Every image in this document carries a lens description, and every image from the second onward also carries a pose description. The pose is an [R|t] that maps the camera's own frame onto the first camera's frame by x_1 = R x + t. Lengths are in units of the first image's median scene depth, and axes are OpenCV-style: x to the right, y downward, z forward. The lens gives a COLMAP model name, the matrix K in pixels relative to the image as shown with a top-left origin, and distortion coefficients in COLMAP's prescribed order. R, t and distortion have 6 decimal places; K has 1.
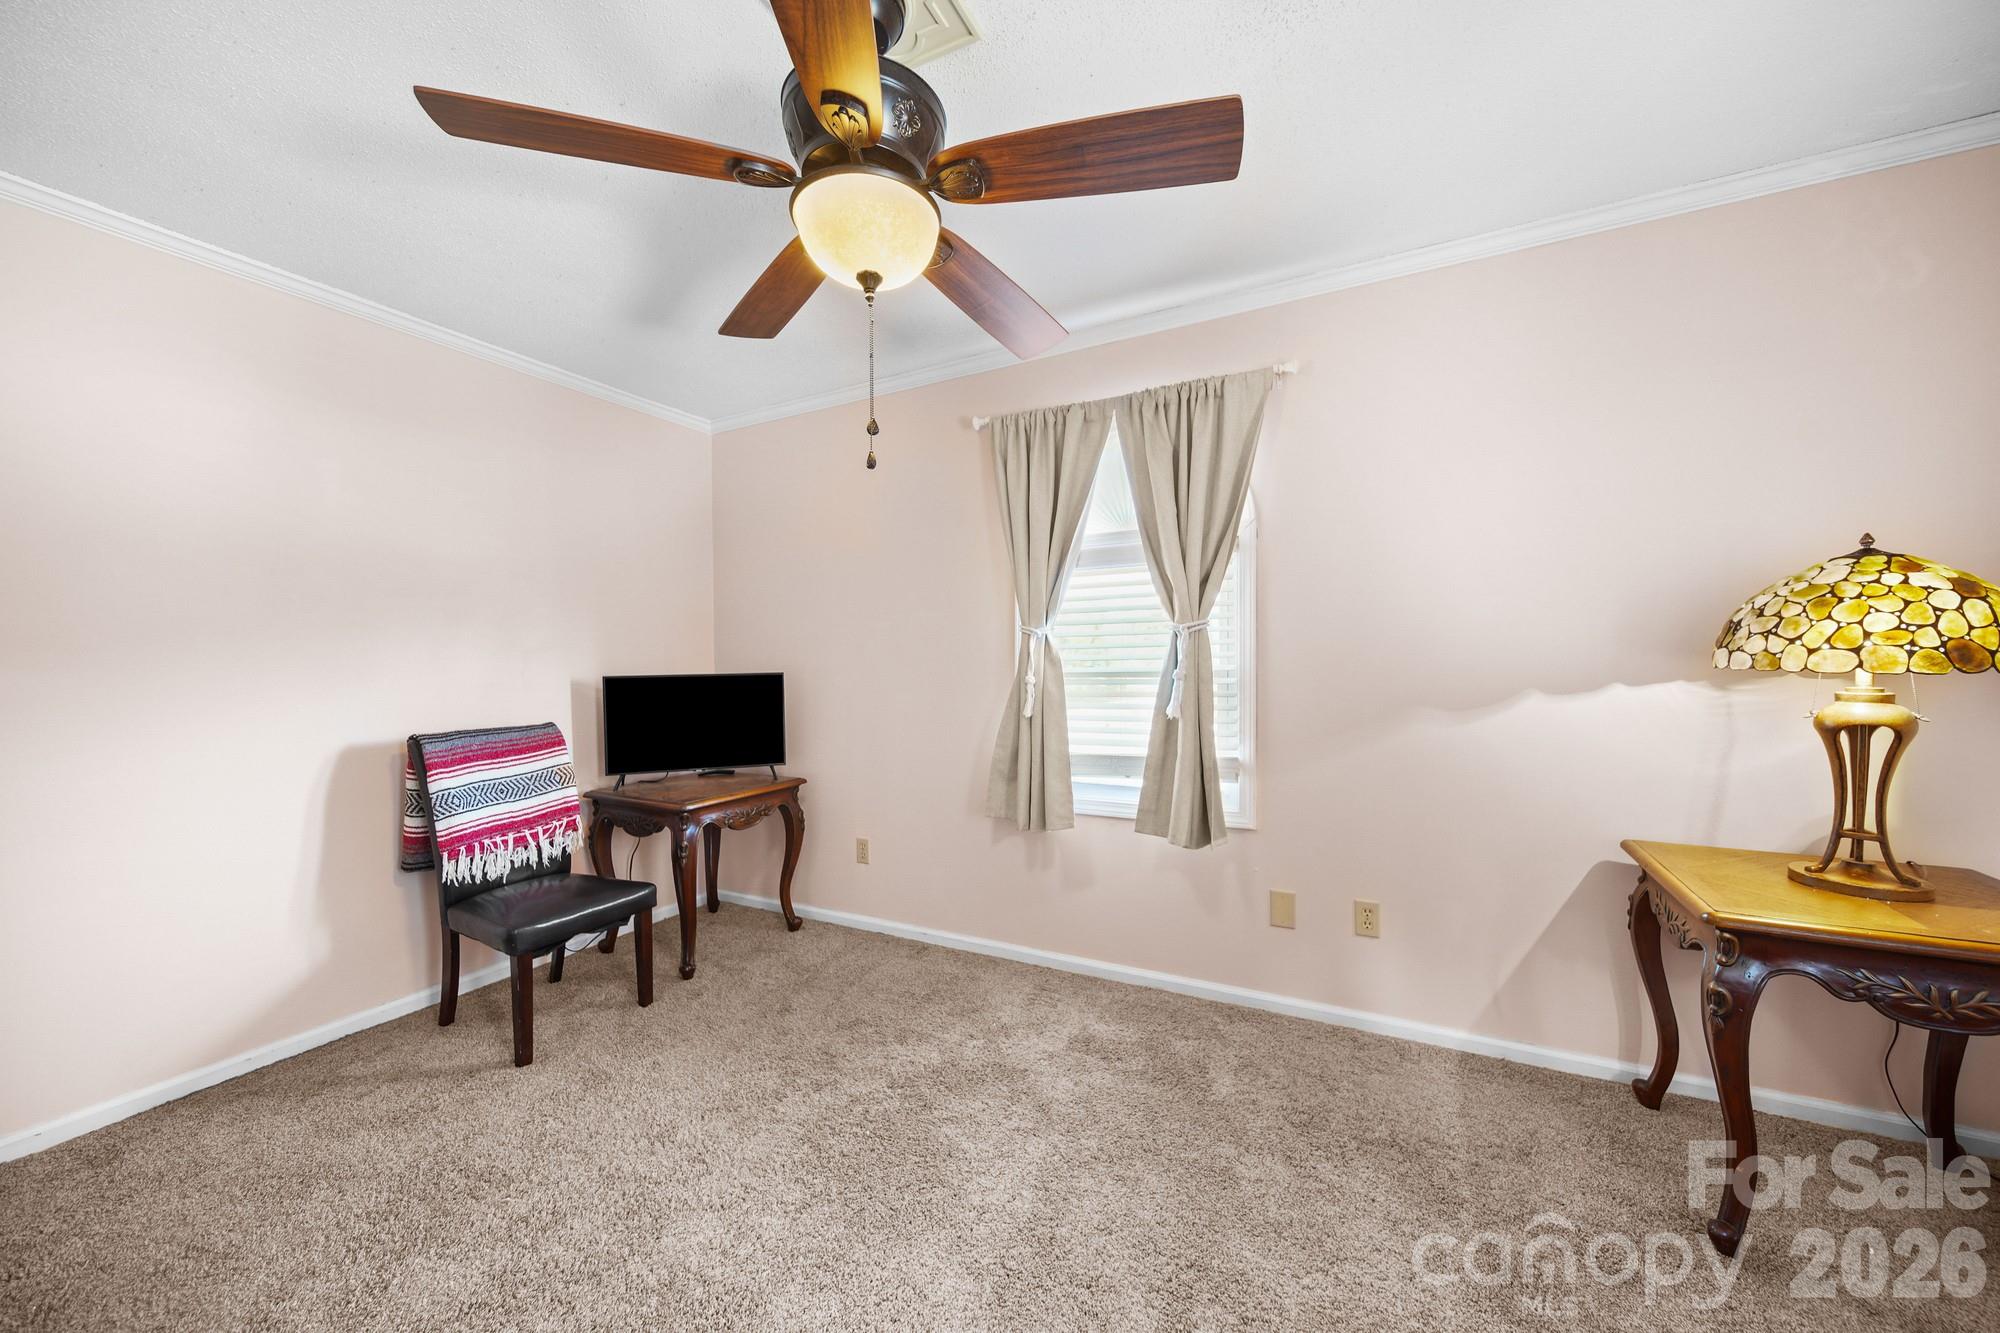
lens RADIAL K [[700.1, 0, 998.6], [0, 700.1, 666.5], [0, 0, 1]] dist [-0.003033, -0.000212]
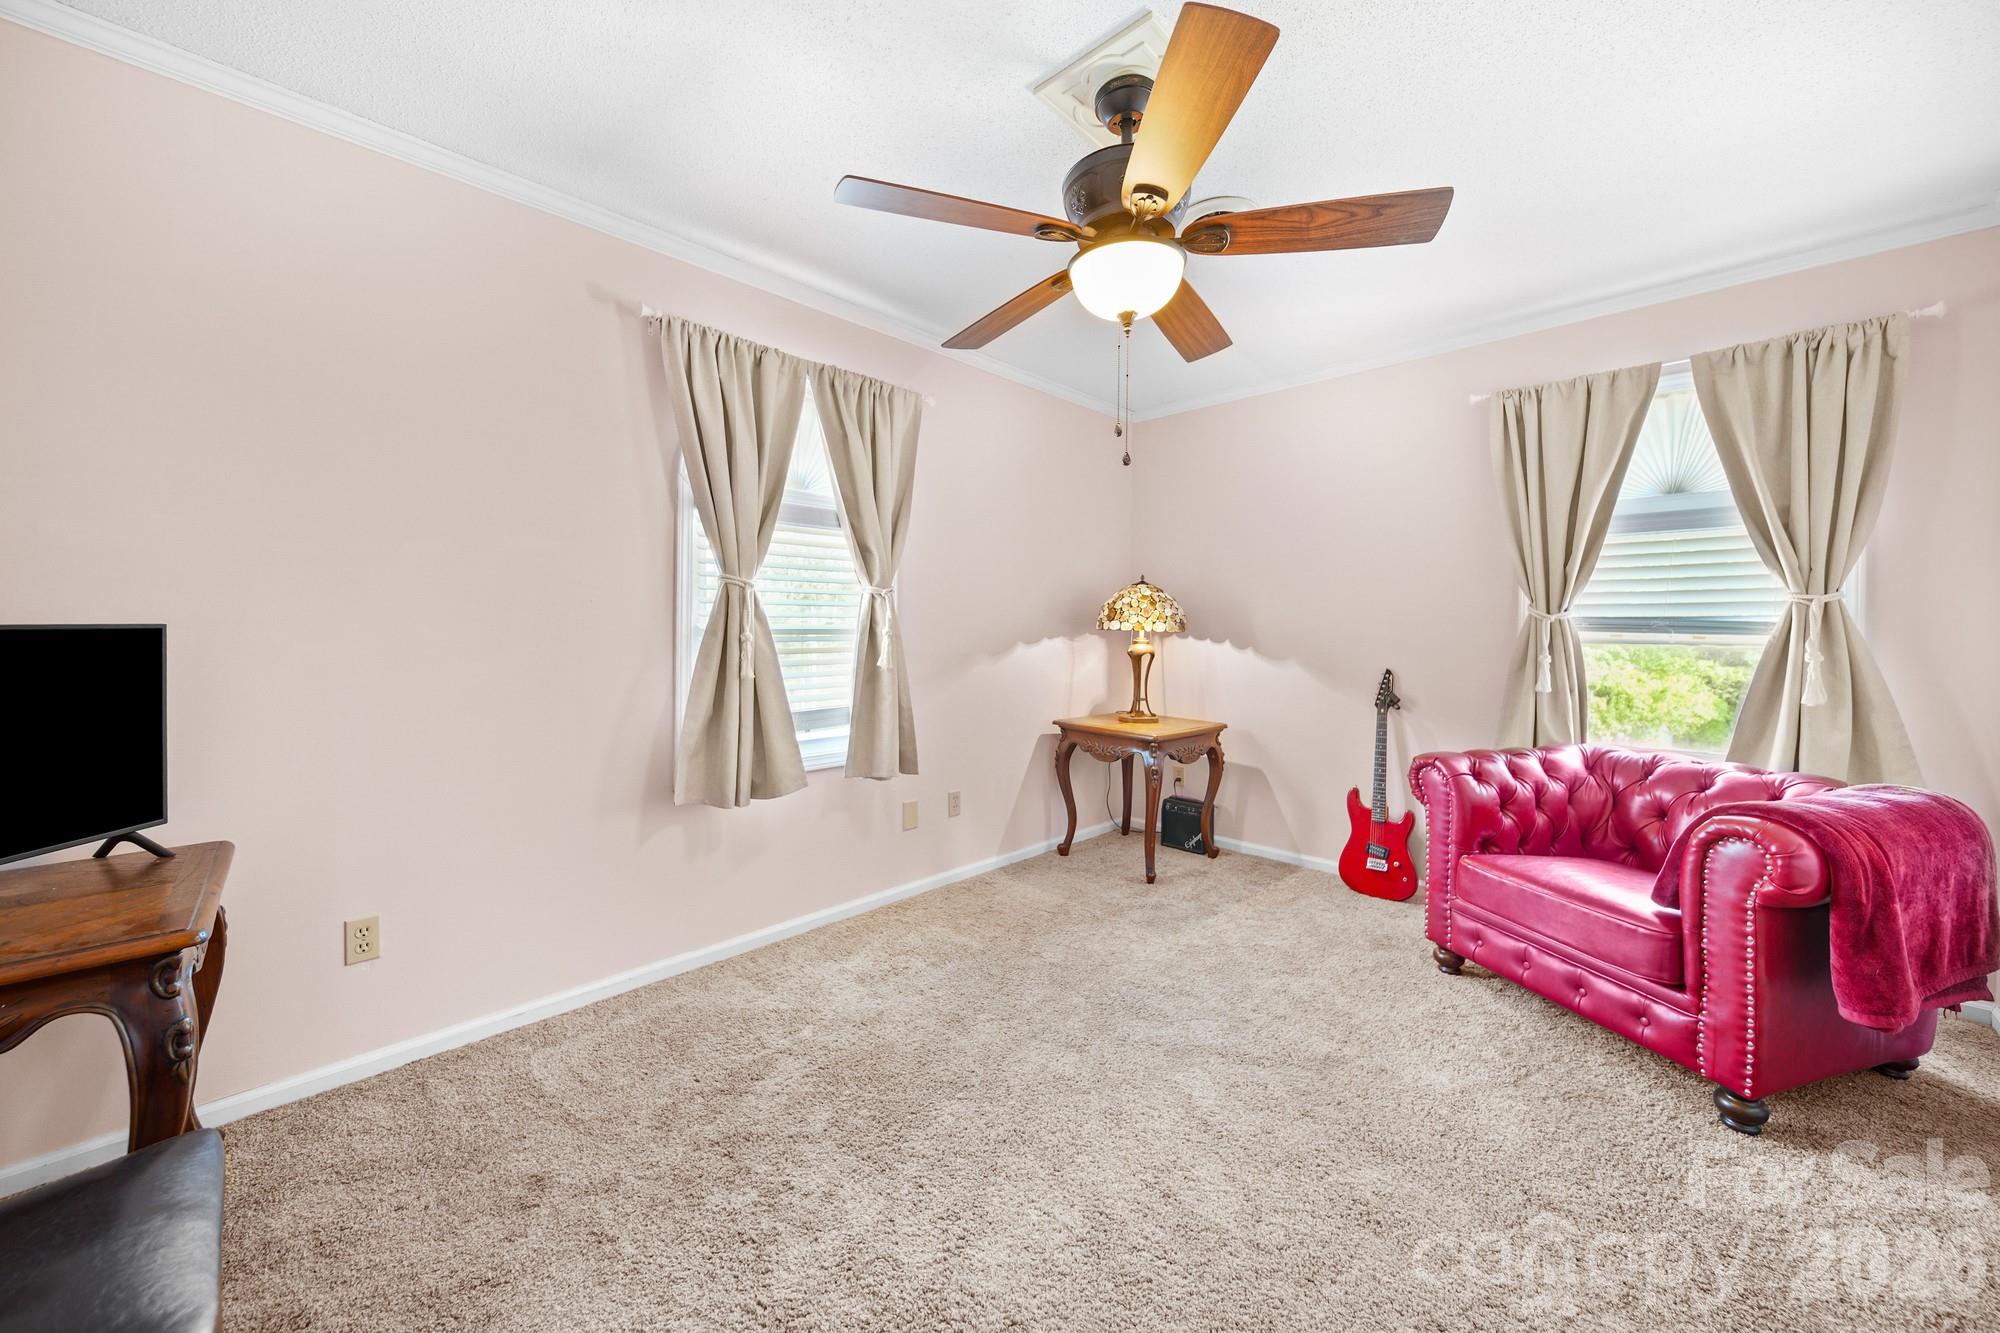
lens RADIAL K [[723.8, 0, 999.3], [0, 723.8, 625.7], [0, 0, 1]] dist [-0.000047, -0.000029]
pose [[0.294079, 0.016466, 0.955639, -0.802650], [-0.008901, 0.999855, -0.014488, 0.016913], [-0.955740, -0.004246, 0.294183, 0.443908]]
